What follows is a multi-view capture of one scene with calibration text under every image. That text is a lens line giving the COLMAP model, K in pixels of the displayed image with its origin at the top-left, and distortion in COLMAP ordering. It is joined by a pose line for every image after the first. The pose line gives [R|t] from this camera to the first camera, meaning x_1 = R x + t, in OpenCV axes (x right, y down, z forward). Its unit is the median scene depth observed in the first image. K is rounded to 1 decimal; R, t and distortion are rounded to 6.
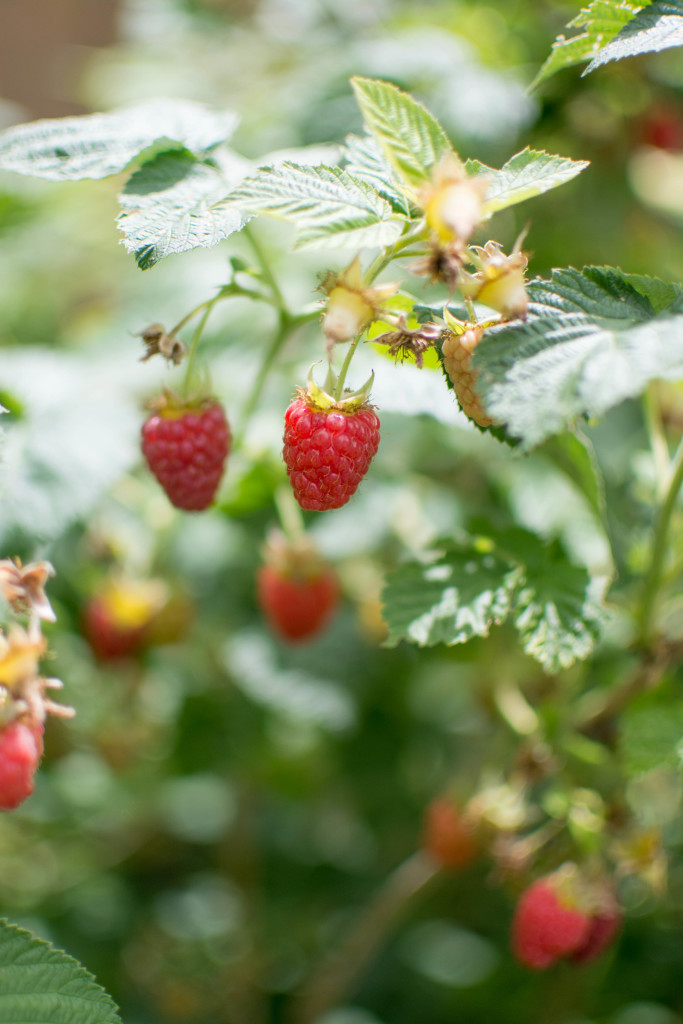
lens RADIAL K [[1680.7, 0, 336.9], [0, 1680.7, 509.8], [0, 0, 1]] dist [-0.196651, 0.000000]
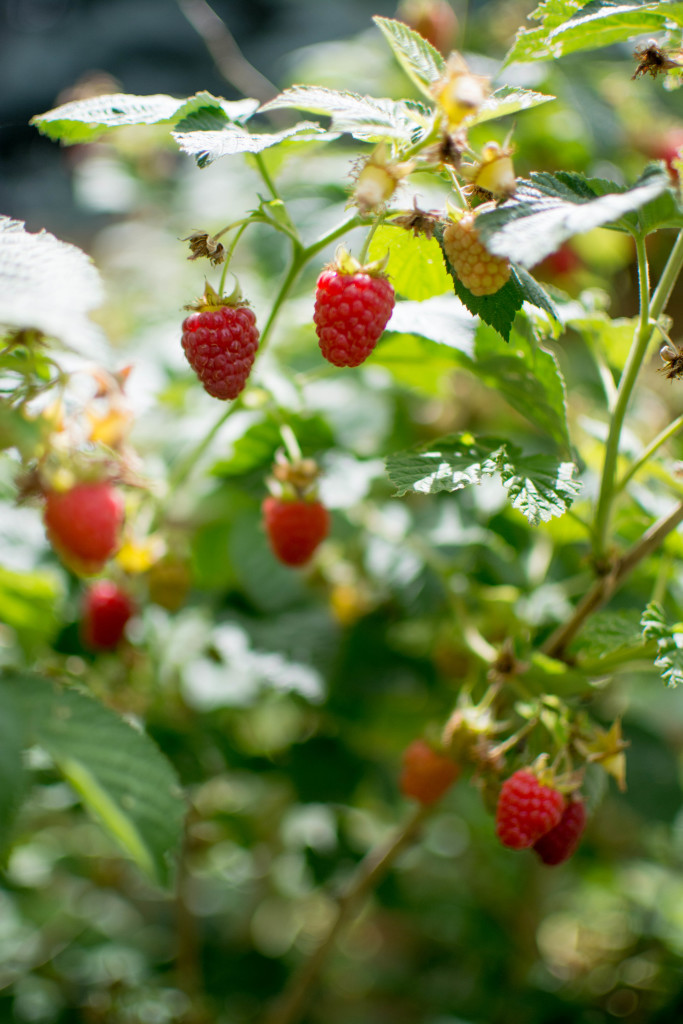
lens RADIAL K [[1680.7, 0, 345.1], [0, 1680.7, 514.2], [0, 0, 1]] dist [-0.196651, 0.000000]
pose [[0.995190, 0.004863, 0.097839, -0.122914], [0.015802, 0.977716, -0.209335, 0.344851], [-0.096677, 0.209874, 0.972937, -0.138854]]
